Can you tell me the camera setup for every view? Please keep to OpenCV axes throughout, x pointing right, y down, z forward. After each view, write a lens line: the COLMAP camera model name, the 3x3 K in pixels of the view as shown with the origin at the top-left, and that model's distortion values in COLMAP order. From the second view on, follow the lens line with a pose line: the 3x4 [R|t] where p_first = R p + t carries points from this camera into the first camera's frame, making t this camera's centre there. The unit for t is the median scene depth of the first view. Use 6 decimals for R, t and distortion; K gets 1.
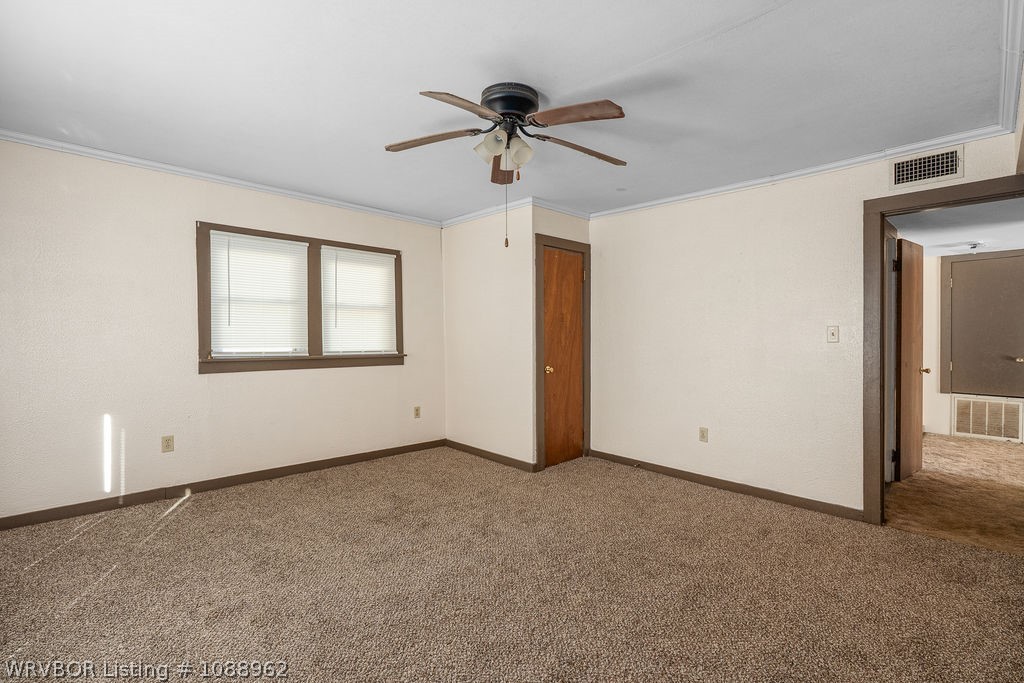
lens RADIAL K [[461.9, 0, 511.9], [0, 461.9, 333.2], [0, 0, 1]] dist [-0.006623, 0.001003]
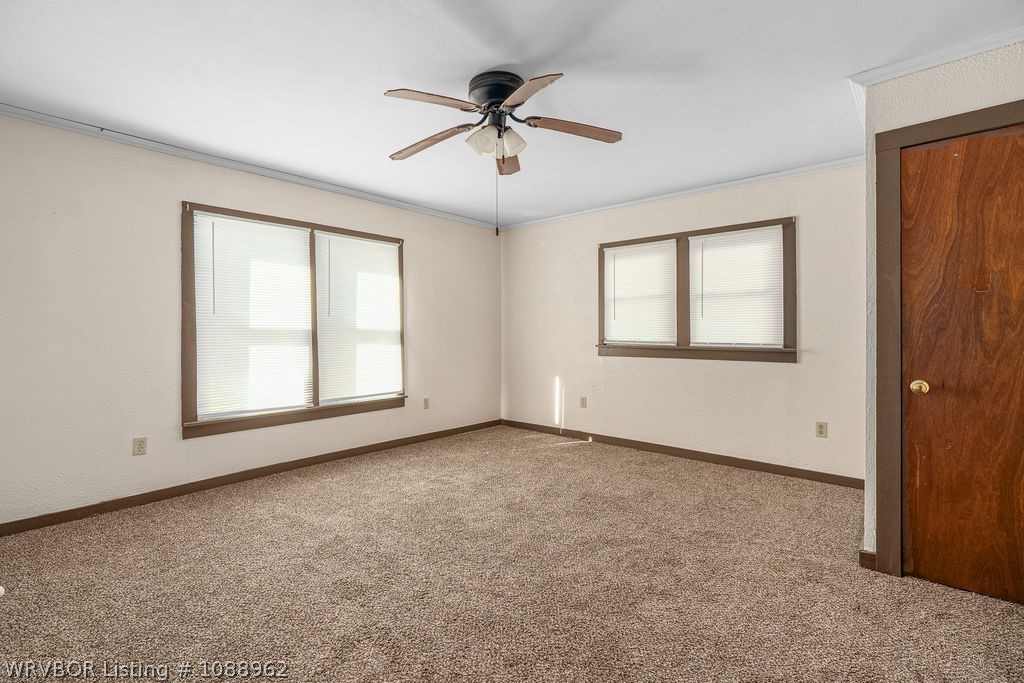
lens RADIAL K [[460.2, 0, 512.3], [0, 460.2, 328.8], [0, 0, 1]] dist [-0.007650, 0.000139]
pose [[0.094508, -0.009600, -0.995478, 0.557692], [0.010318, 0.999909, -0.008663, 0.015055], [0.995471, -0.009452, 0.094599, 0.522753]]
